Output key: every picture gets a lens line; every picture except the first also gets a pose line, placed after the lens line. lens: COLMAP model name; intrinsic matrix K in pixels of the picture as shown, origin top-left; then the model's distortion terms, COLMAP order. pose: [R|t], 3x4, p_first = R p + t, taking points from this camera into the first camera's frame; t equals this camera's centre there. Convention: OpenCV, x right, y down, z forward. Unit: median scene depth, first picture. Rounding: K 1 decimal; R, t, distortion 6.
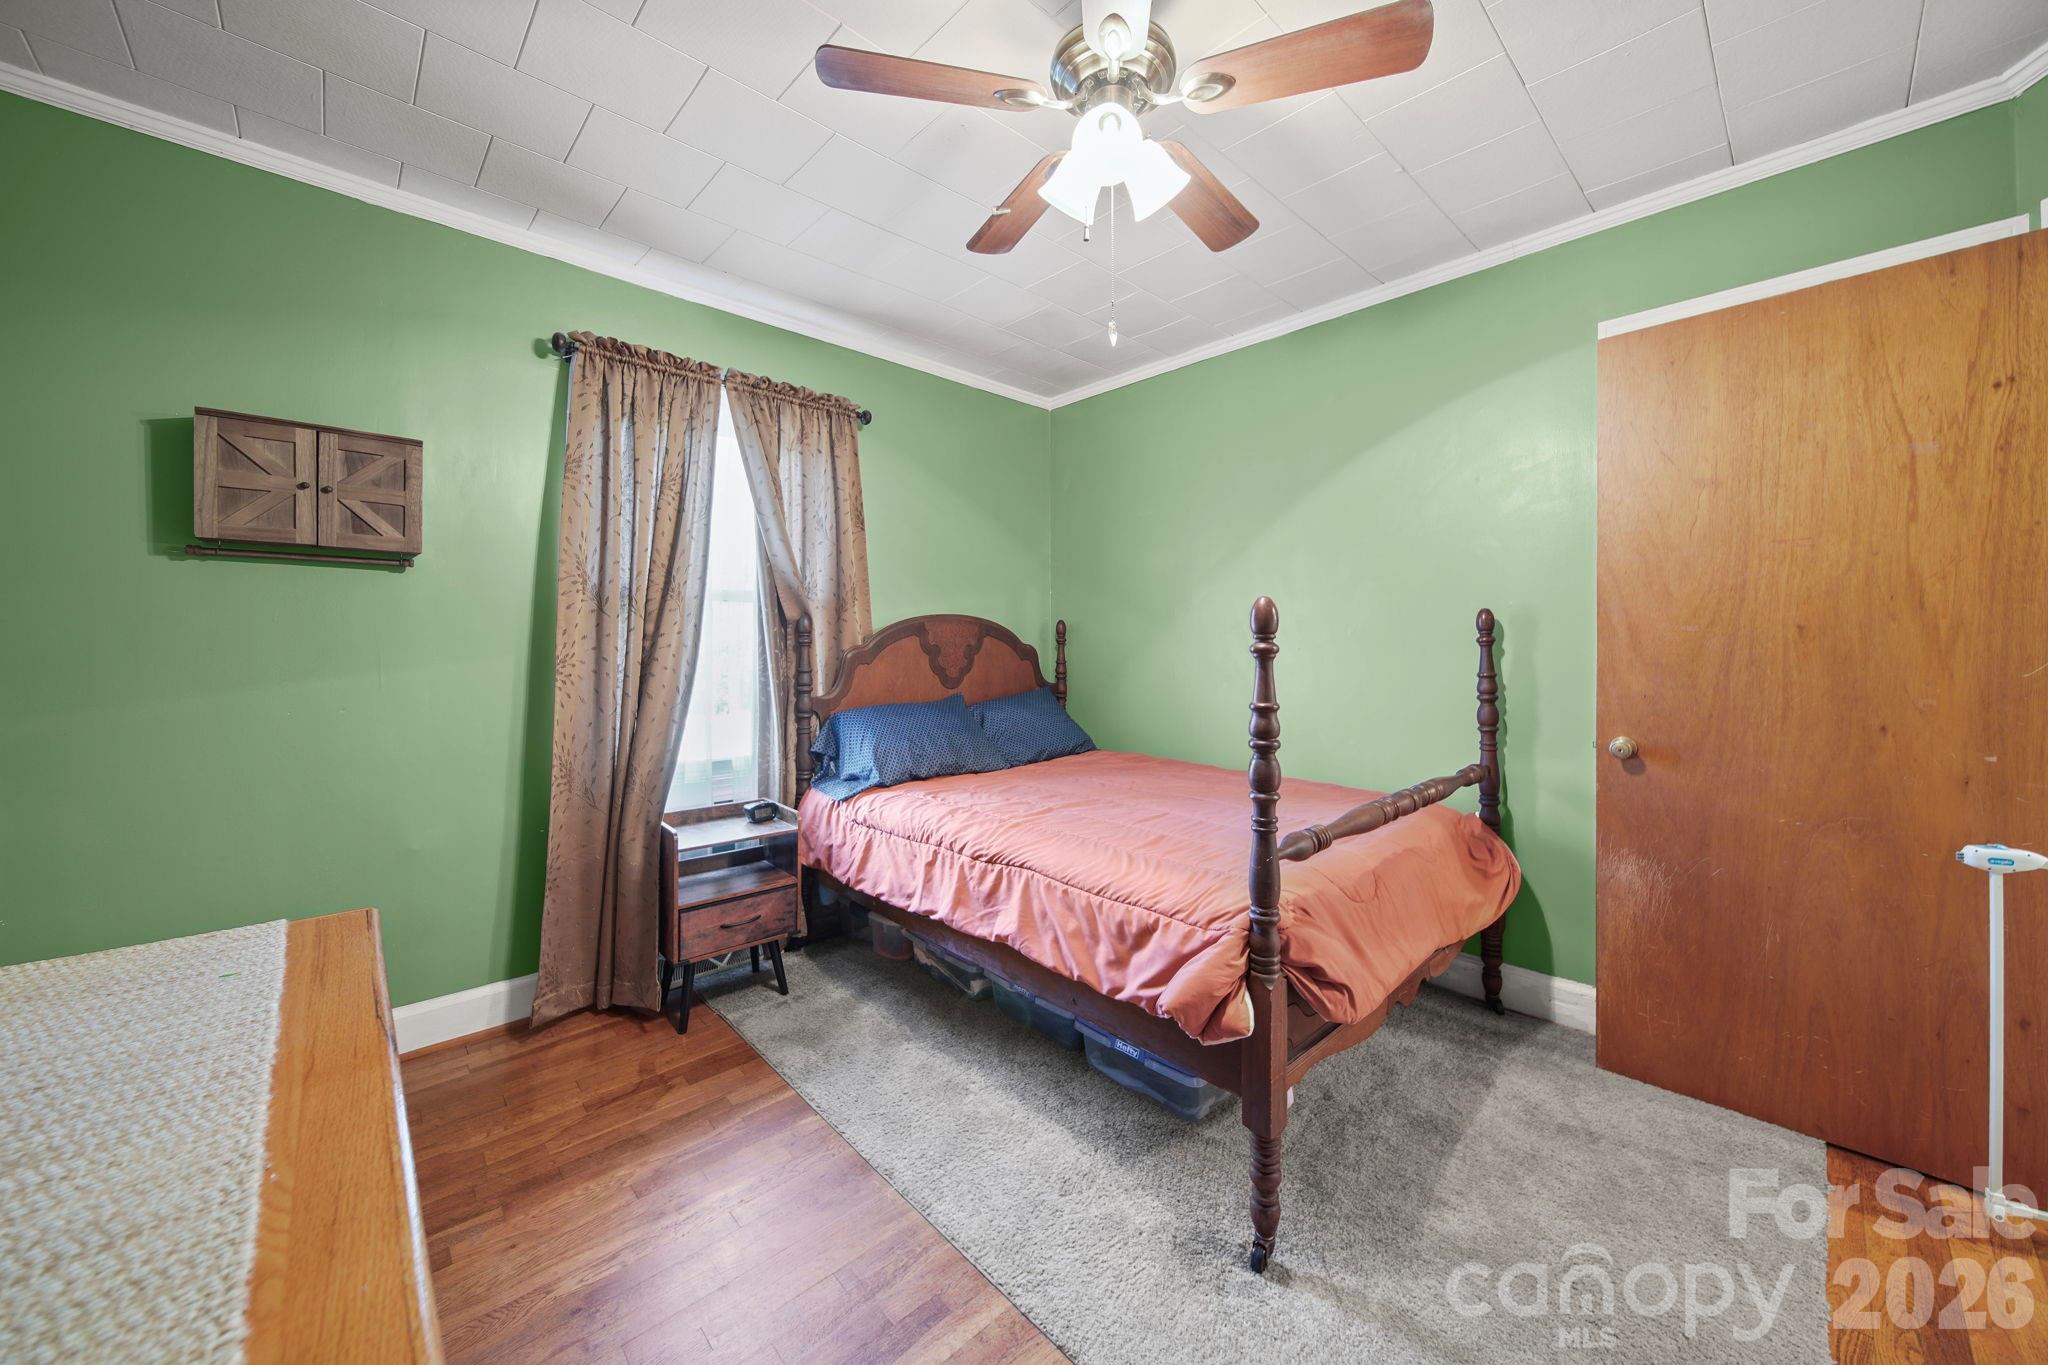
lens RADIAL K [[737.5, 0, 1028.5], [0, 737.5, 666.4], [0, 0, 1]] dist [-0.000971, -0.000072]
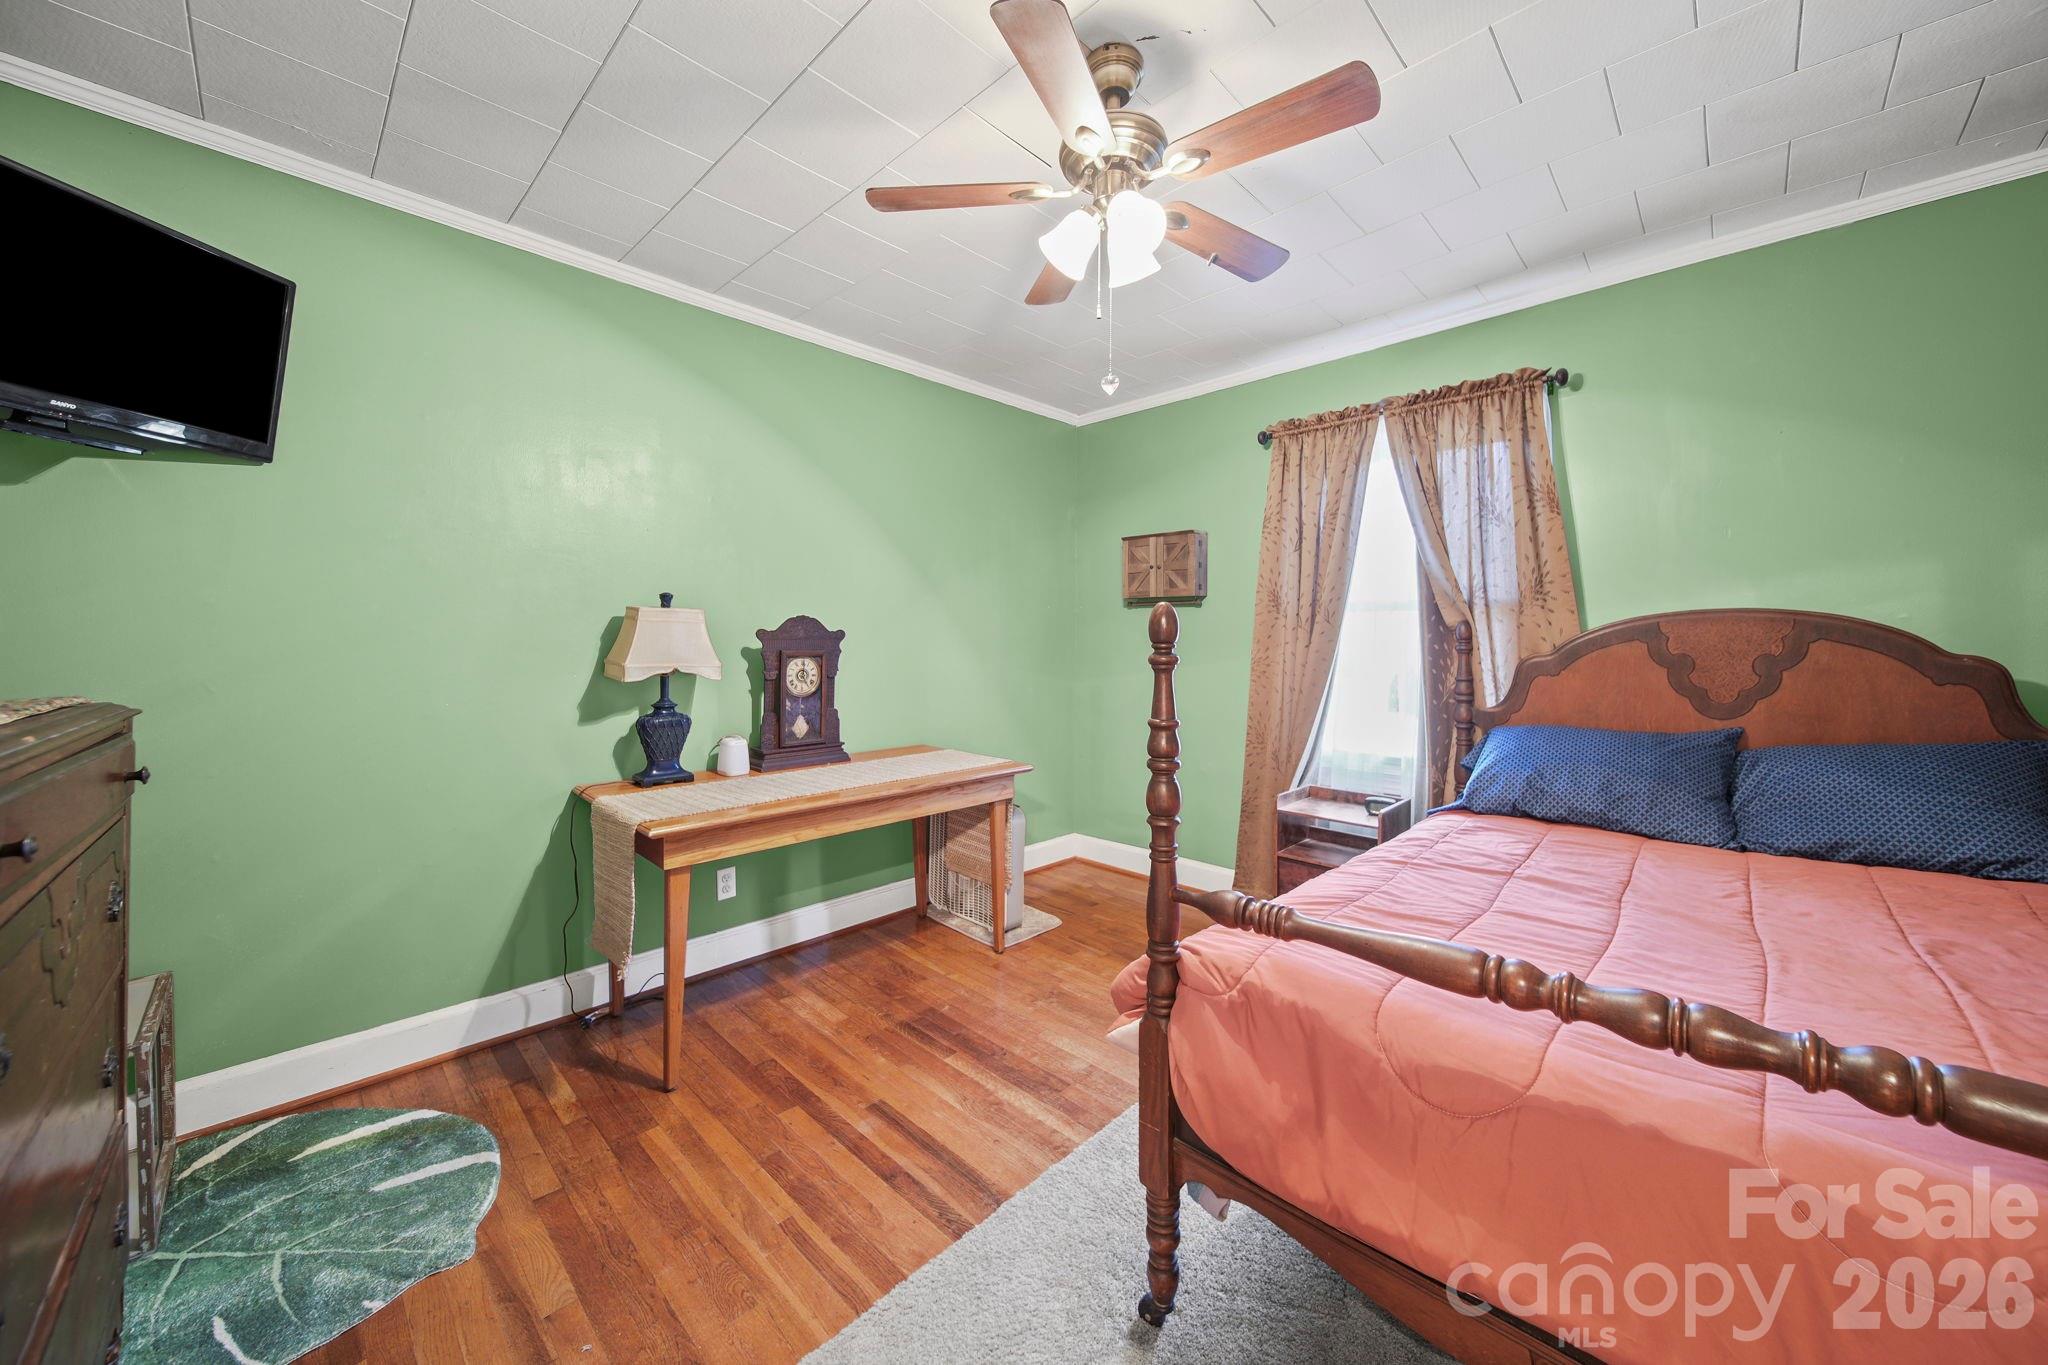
lens RADIAL K [[737.5, 0, 1028.5], [0, 737.5, 666.4], [0, 0, 1]] dist [-0.000971, -0.000072]
pose [[0.044743, 0.028493, -0.998592, 0.797383], [-0.034102, 0.999054, 0.026978, -0.021579], [0.998416, 0.032847, 0.045672, 0.509479]]
